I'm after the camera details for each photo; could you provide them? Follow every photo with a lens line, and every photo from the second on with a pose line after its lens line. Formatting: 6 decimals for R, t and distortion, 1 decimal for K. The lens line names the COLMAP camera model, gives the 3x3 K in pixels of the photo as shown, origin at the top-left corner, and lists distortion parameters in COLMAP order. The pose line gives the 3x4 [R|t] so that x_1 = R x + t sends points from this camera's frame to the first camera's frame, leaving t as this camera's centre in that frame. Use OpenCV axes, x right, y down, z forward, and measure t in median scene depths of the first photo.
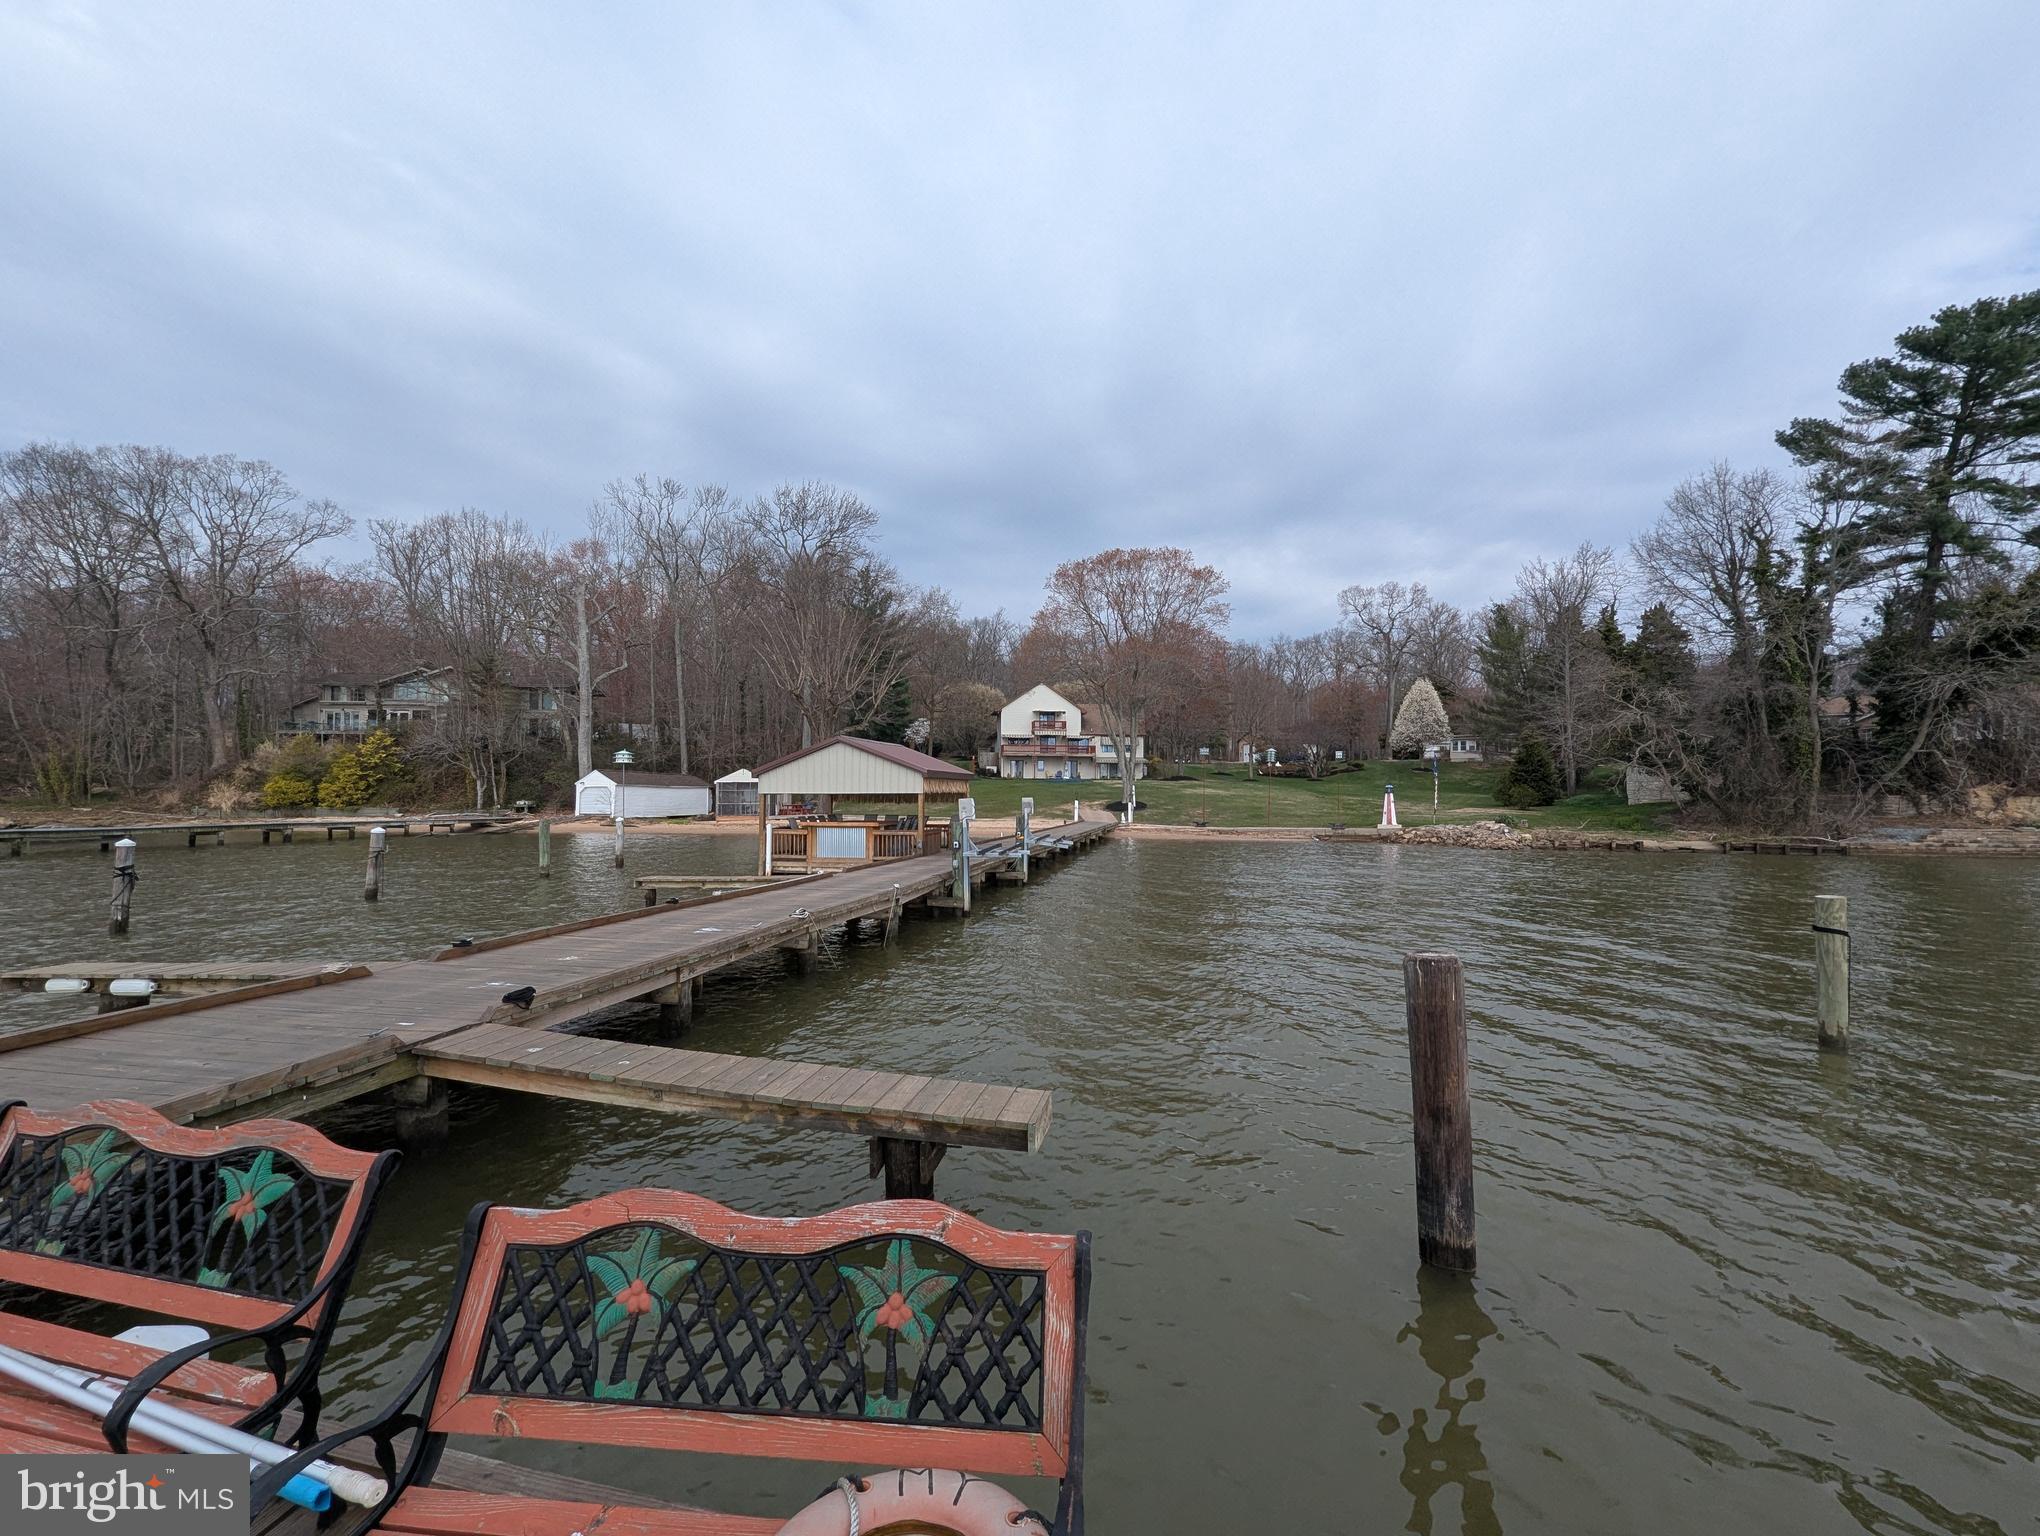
lens RADIAL K [[842.8, 0, 1020.0], [0, 842.8, 768.0], [0, 0, 1]] dist [-0.000960, -0.000510]
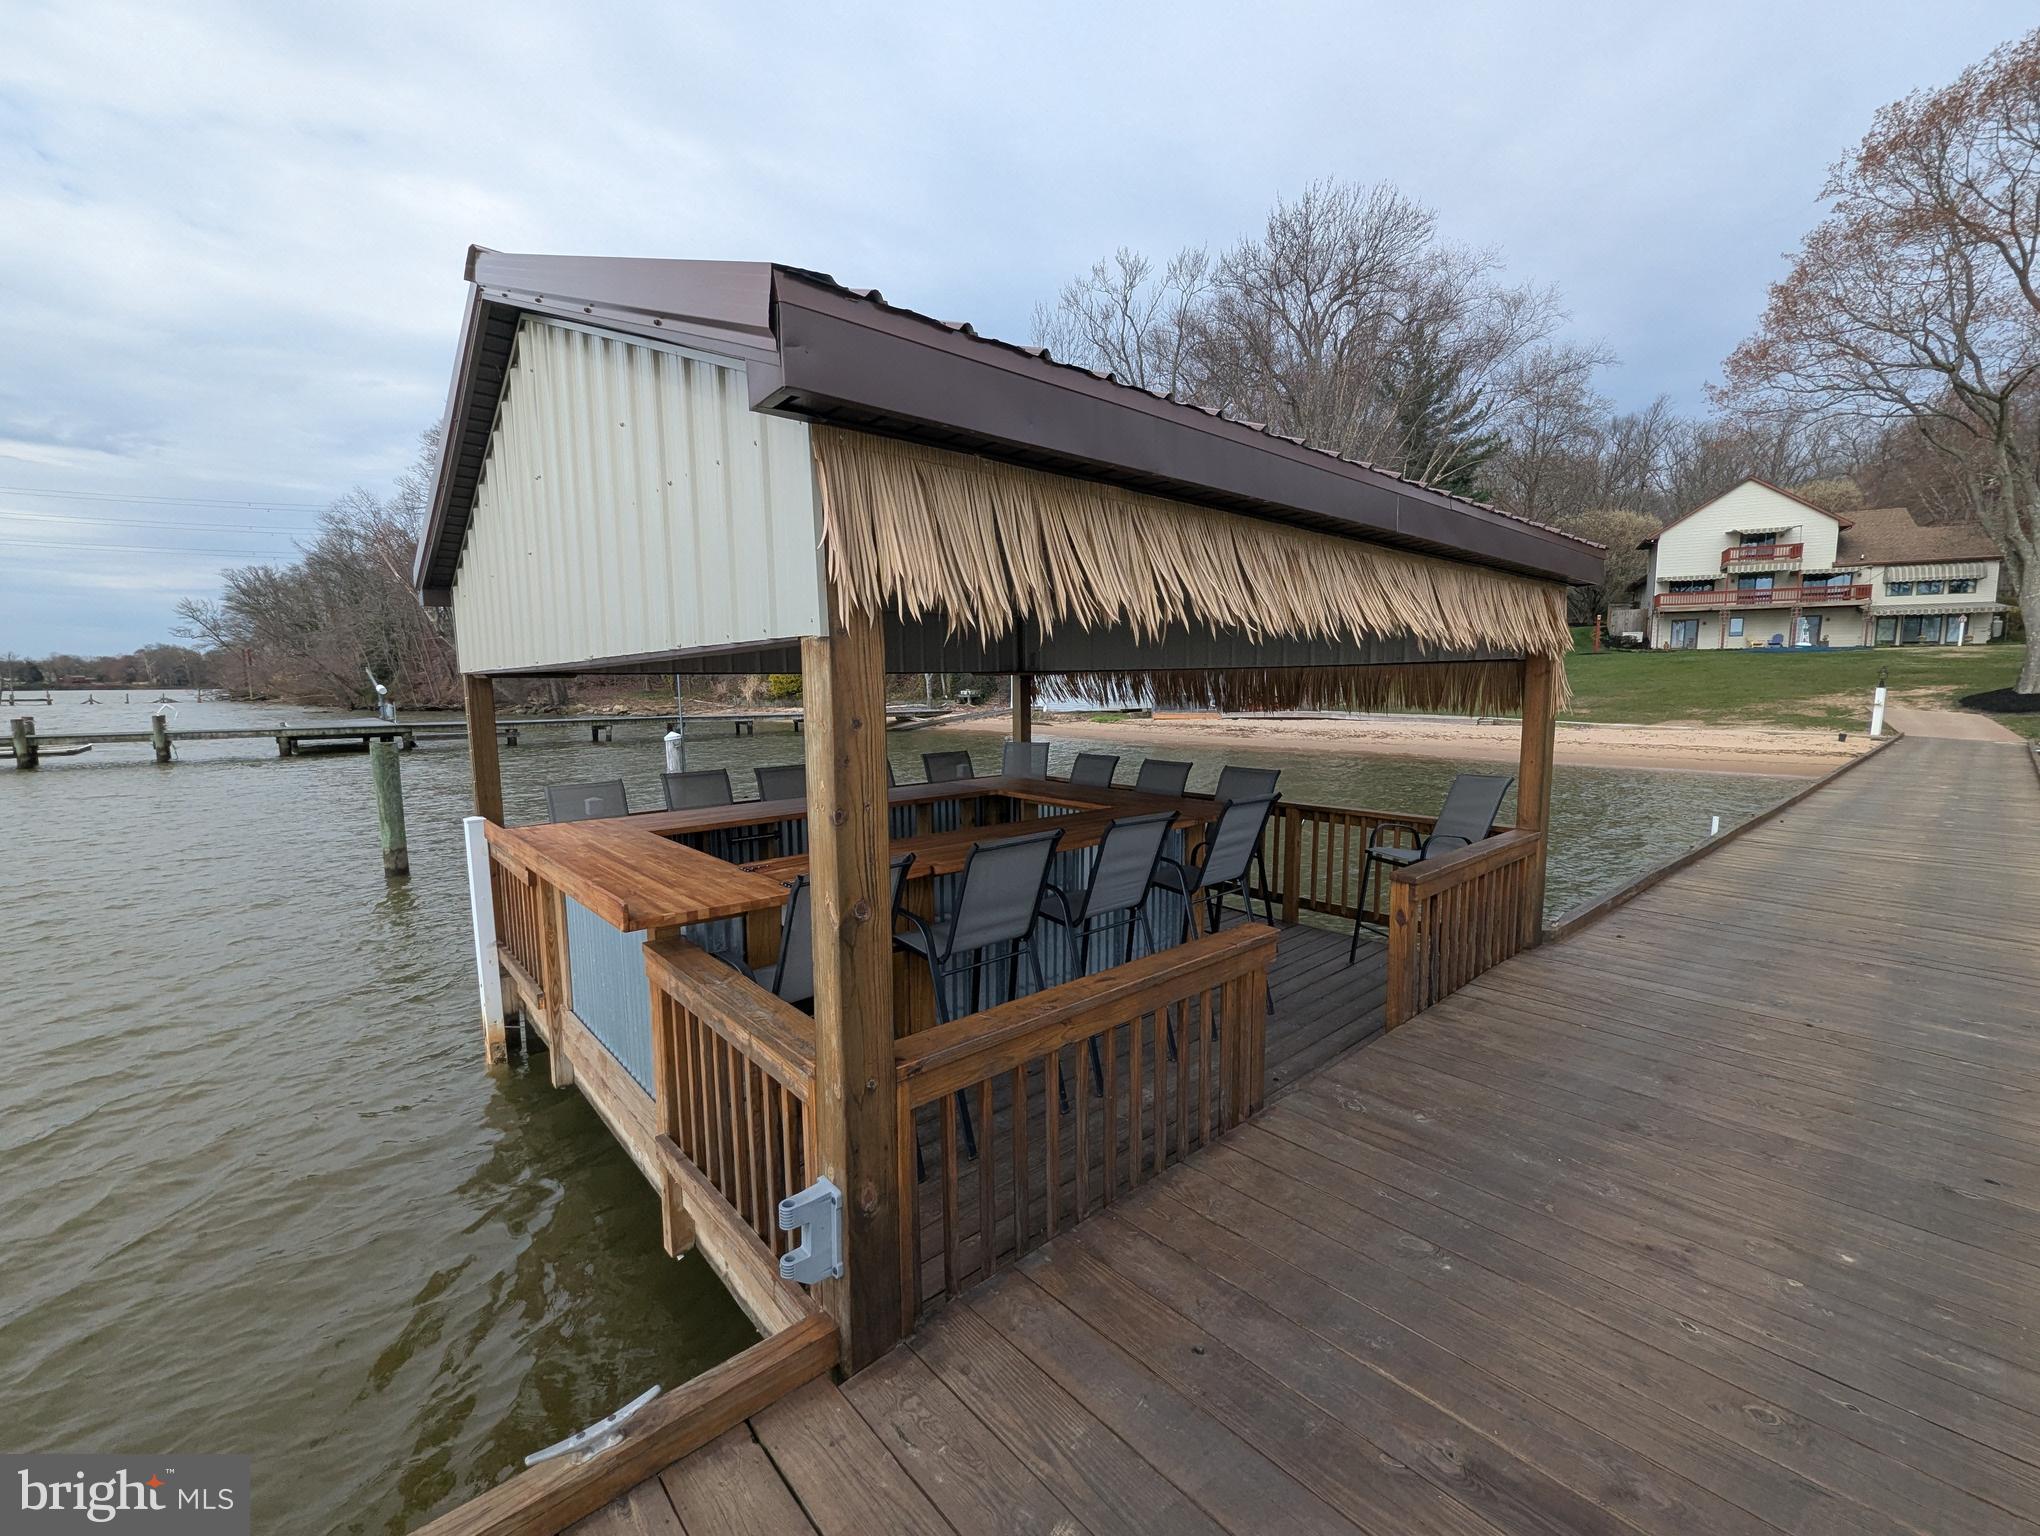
lens RADIAL K [[834.0, 0, 1034.7], [0, 834.0, 764.0], [0, 0, 1]] dist [-0.000851, -0.000982]
pose [[0.798237, 0.051533, -0.600135, -0.012476], [0.027539, 0.992169, 0.121826, 0.007964], [0.601714, -0.113773, 0.790567, 0.241058]]
